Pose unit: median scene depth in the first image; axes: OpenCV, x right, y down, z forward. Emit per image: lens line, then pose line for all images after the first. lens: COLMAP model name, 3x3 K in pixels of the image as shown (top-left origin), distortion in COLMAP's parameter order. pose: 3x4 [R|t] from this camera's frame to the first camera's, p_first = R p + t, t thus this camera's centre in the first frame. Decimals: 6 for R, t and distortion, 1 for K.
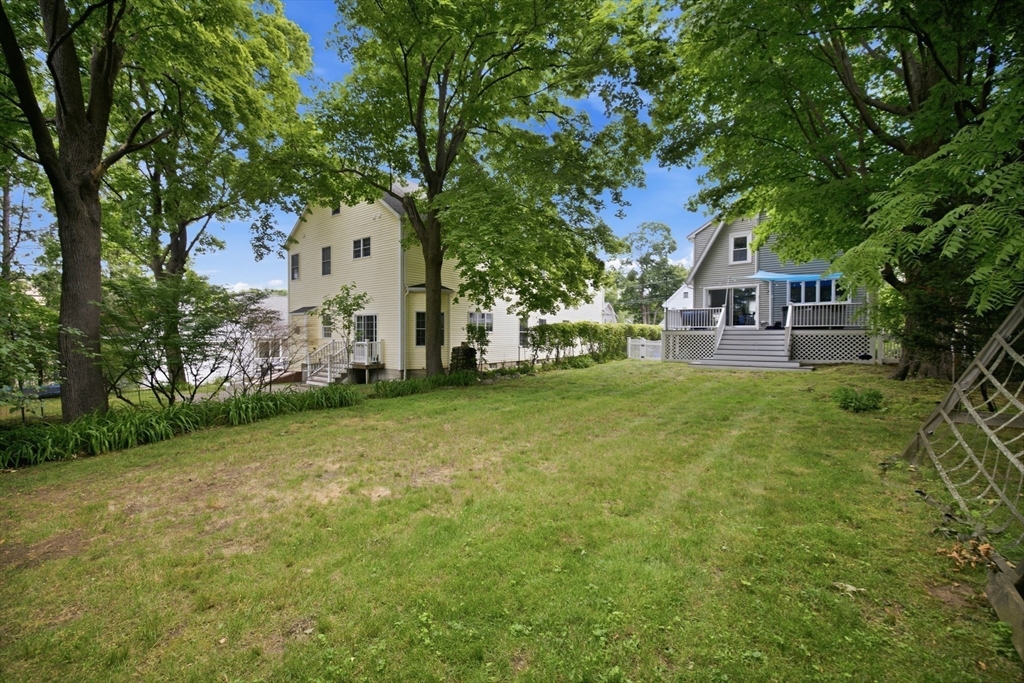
lens RADIAL K [[431.3, 0, 512.0], [0, 431.3, 341.5], [0, 0, 1]] dist [0.000987, 0.000044]
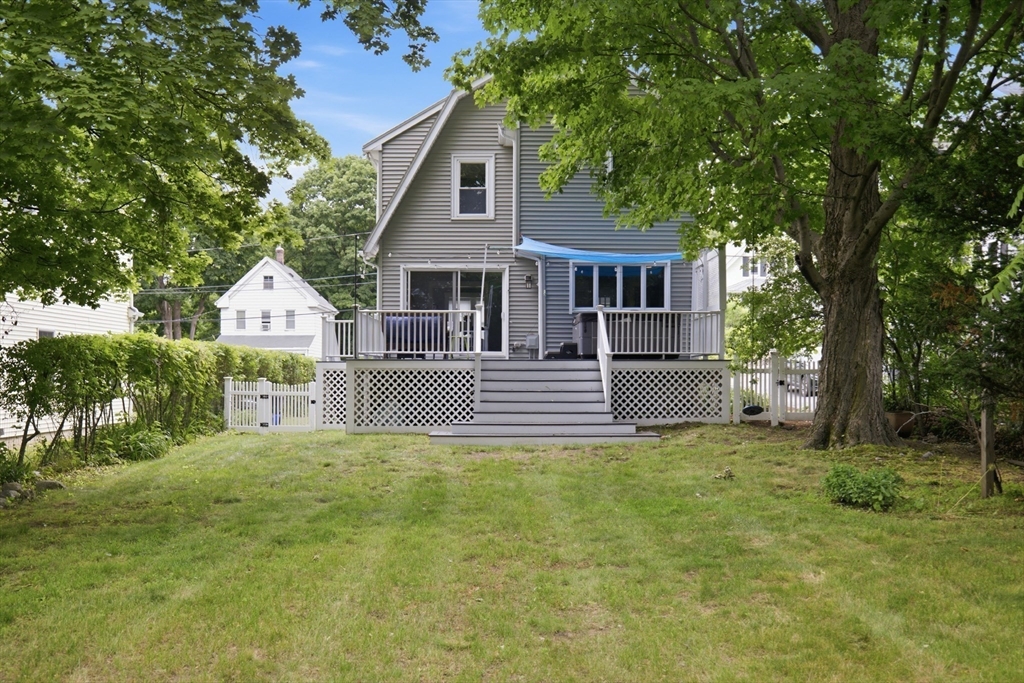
lens RADIAL K [[1037.3, 0, 512.0], [0, 1037.3, 341.5], [0, 0, 1]] dist [0.016305, 0.002971]
pose [[0.787985, 0.023635, 0.615241, -0.146432], [0.007293, 0.998835, -0.047712, 0.006764], [-0.615652, 0.042083, 0.786894, 0.110871]]
